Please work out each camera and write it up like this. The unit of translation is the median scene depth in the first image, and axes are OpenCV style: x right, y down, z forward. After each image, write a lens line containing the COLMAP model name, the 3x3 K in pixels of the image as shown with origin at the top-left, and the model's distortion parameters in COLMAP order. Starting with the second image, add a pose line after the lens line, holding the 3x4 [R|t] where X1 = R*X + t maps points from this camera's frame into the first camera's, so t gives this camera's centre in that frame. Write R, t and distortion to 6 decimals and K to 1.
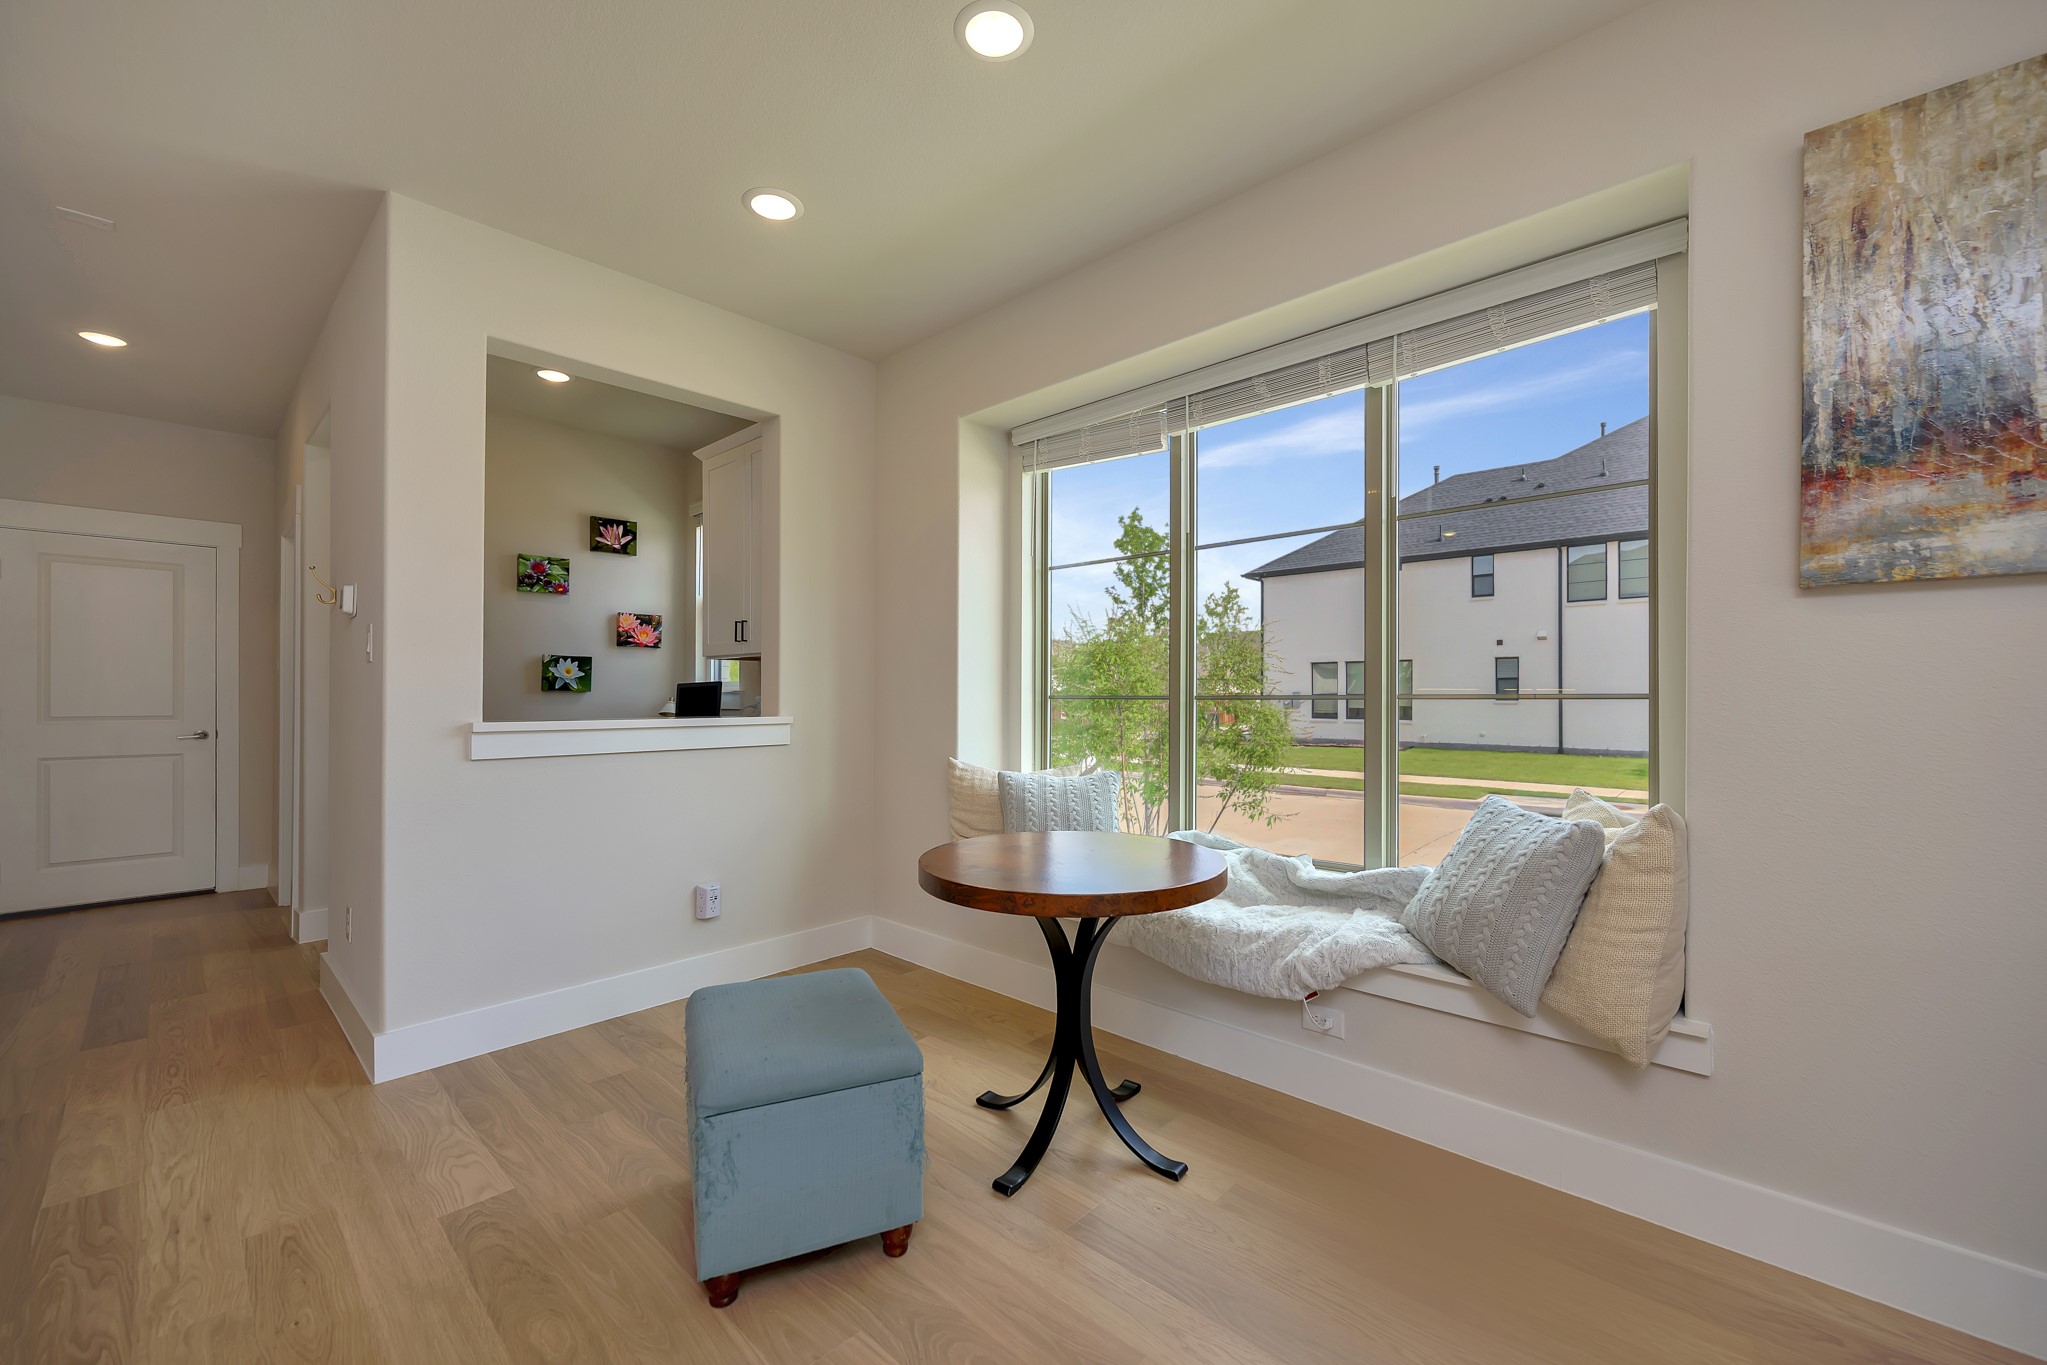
lens RADIAL K [[818.5, 0, 1035.7], [0, 818.5, 693.6], [0, 0, 1]] dist [-0.002318, 0.000229]
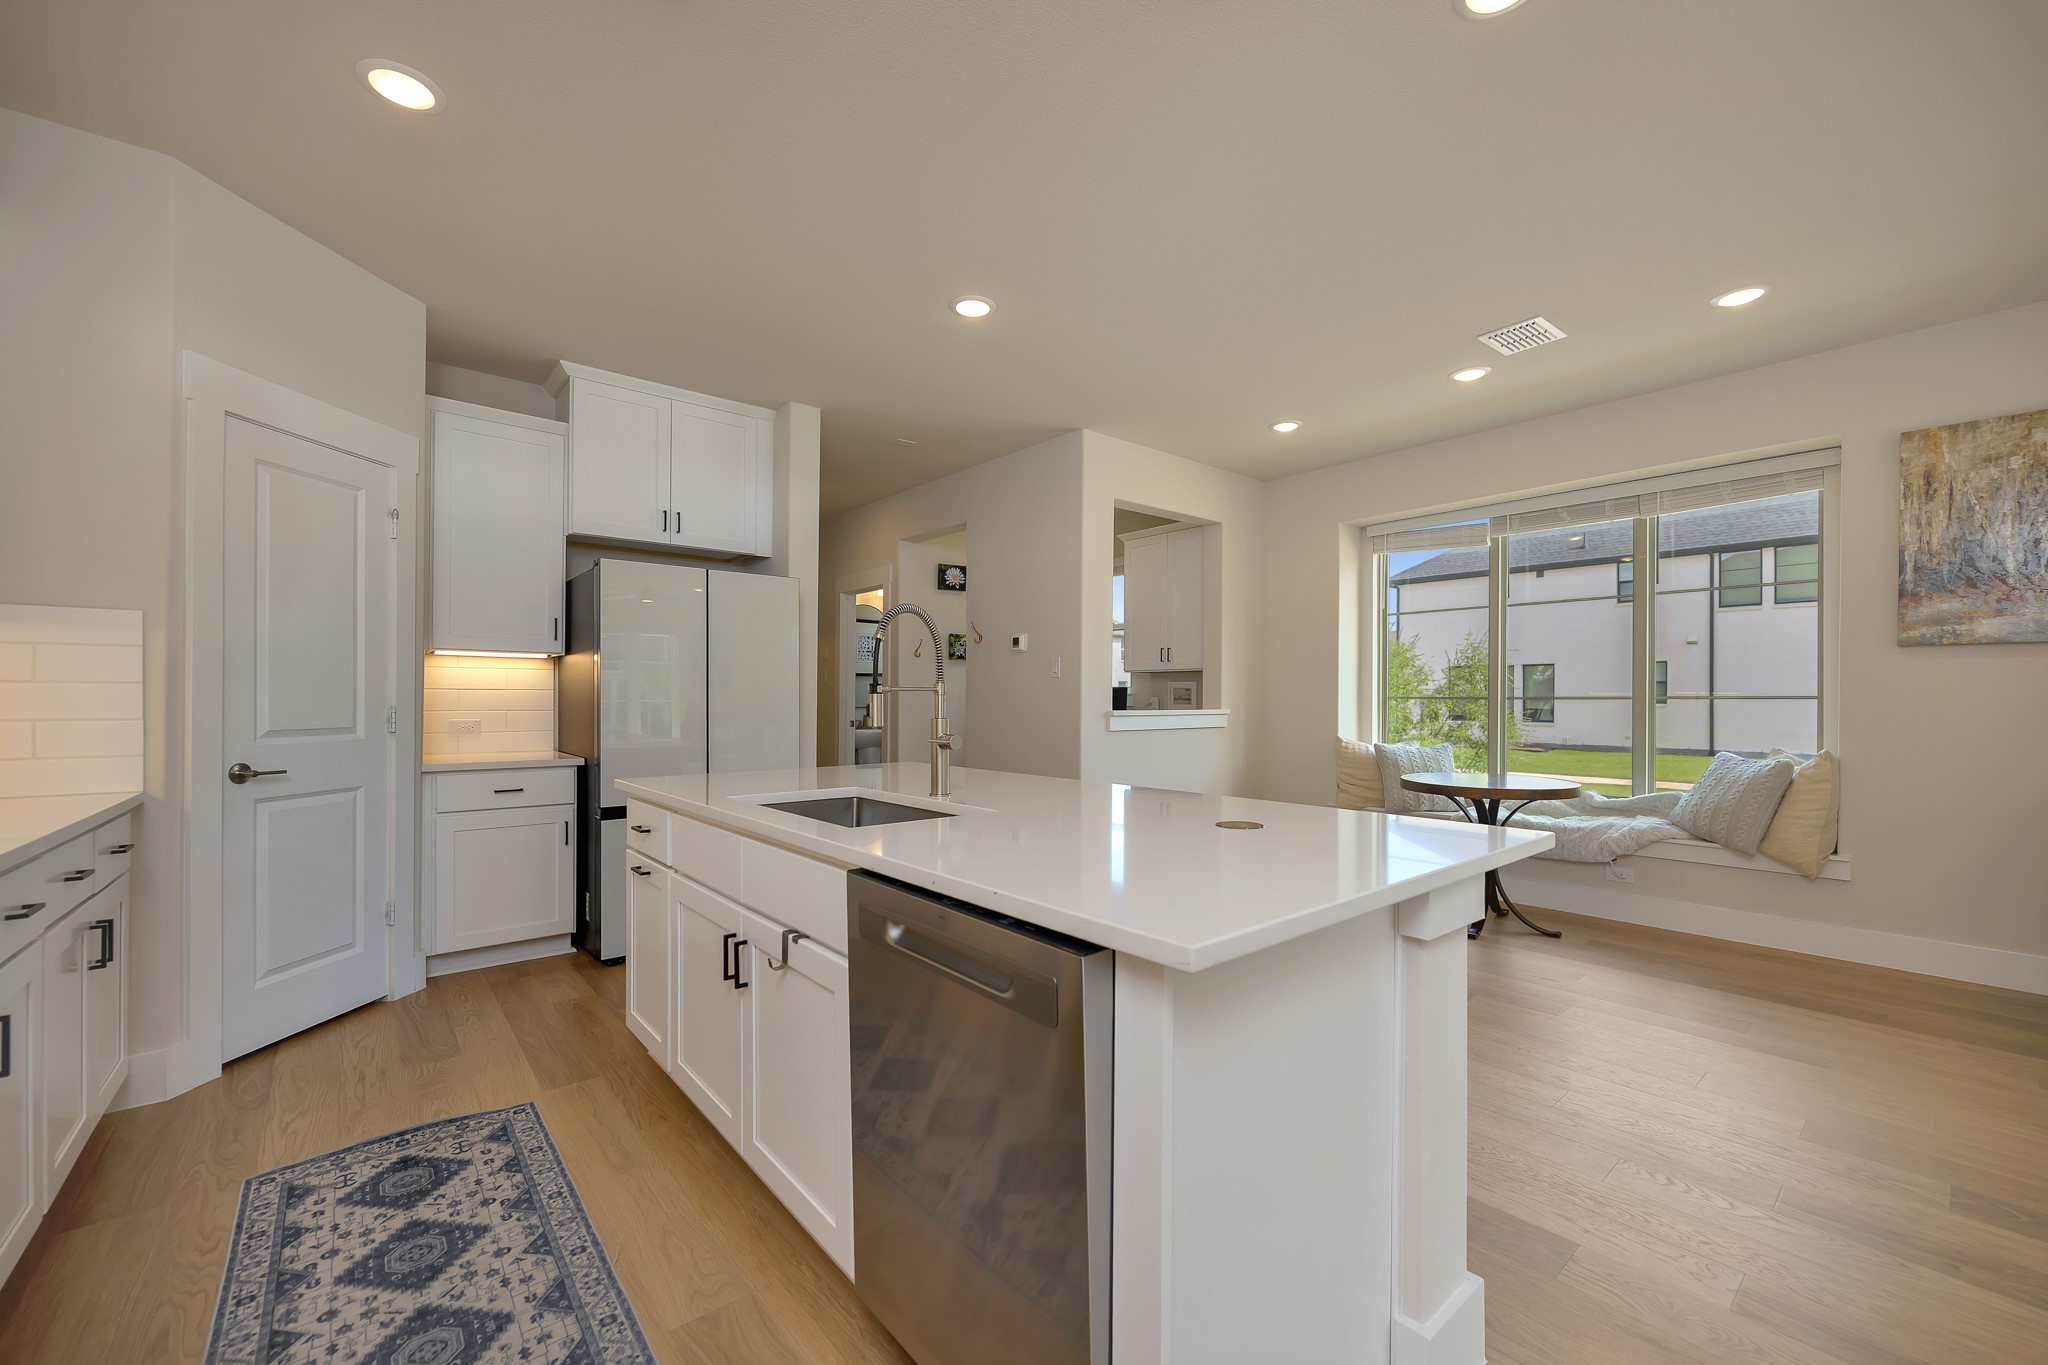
lens RADIAL K [[818.9, 0, 1030.9], [0, 818.9, 699.1], [0, 0, 1]] dist [-0.002318, 0.000229]
pose [[0.993524, 0.001934, -0.113606, -0.872616], [-0.001438, 0.999989, 0.004441, 0.001741], [0.113614, -0.004249, 0.993516, -1.123829]]
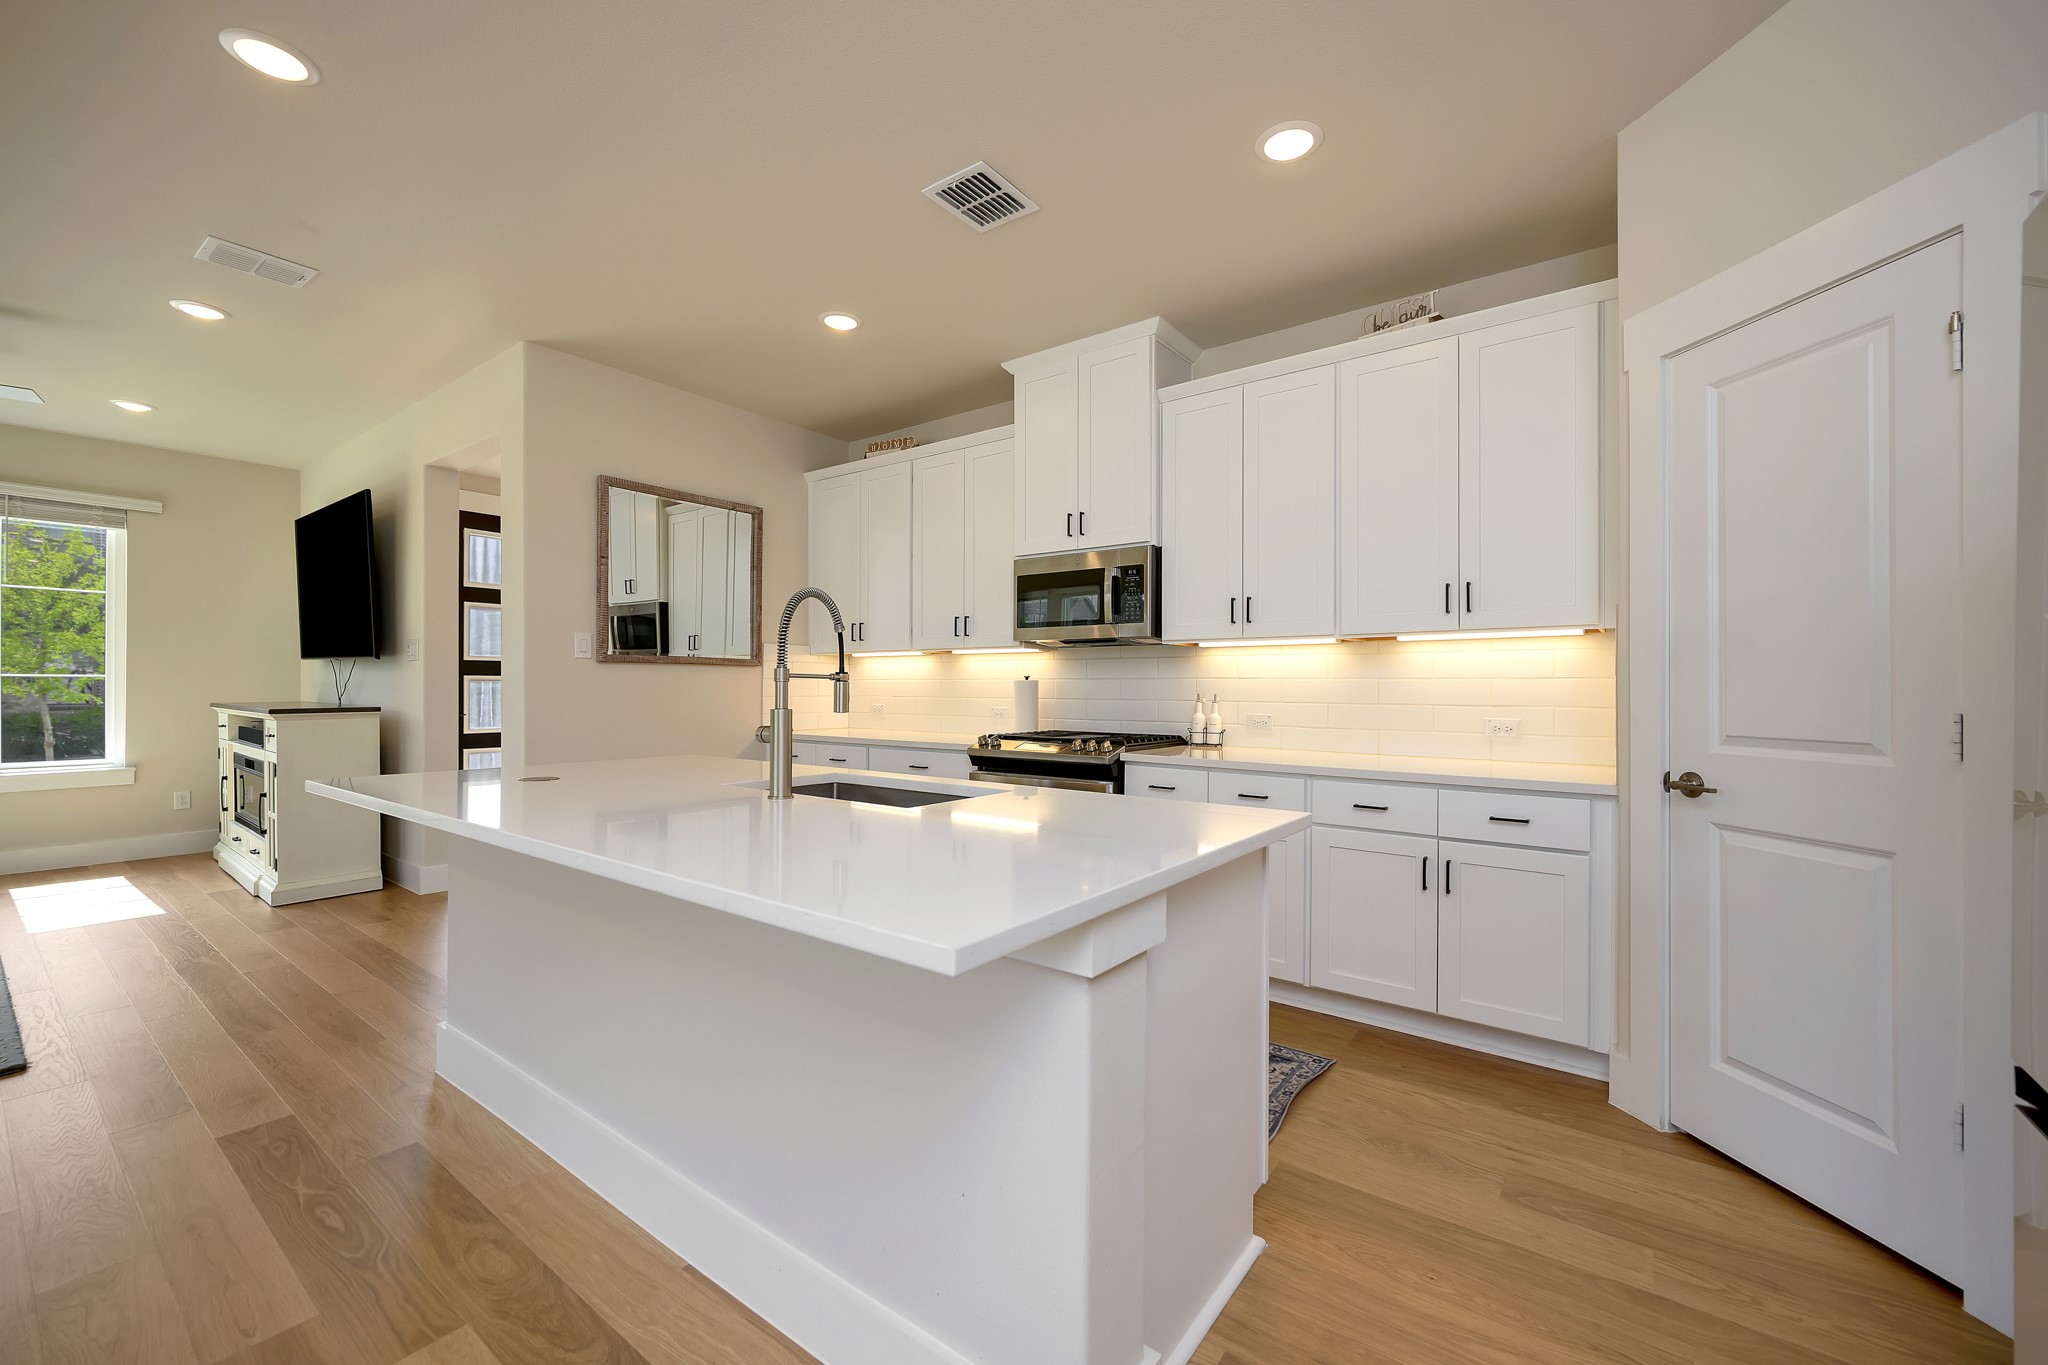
lens RADIAL K [[818.9, 0, 1028.4], [0, 818.9, 676.3], [0, 0, 1]] dist [-0.002318, 0.000229]
pose [[-0.992962, -0.004597, -0.118345, -1.285169], [-0.003487, 0.999948, -0.009584, -0.004763], [0.118383, -0.009104, -0.992926, 0.967895]]
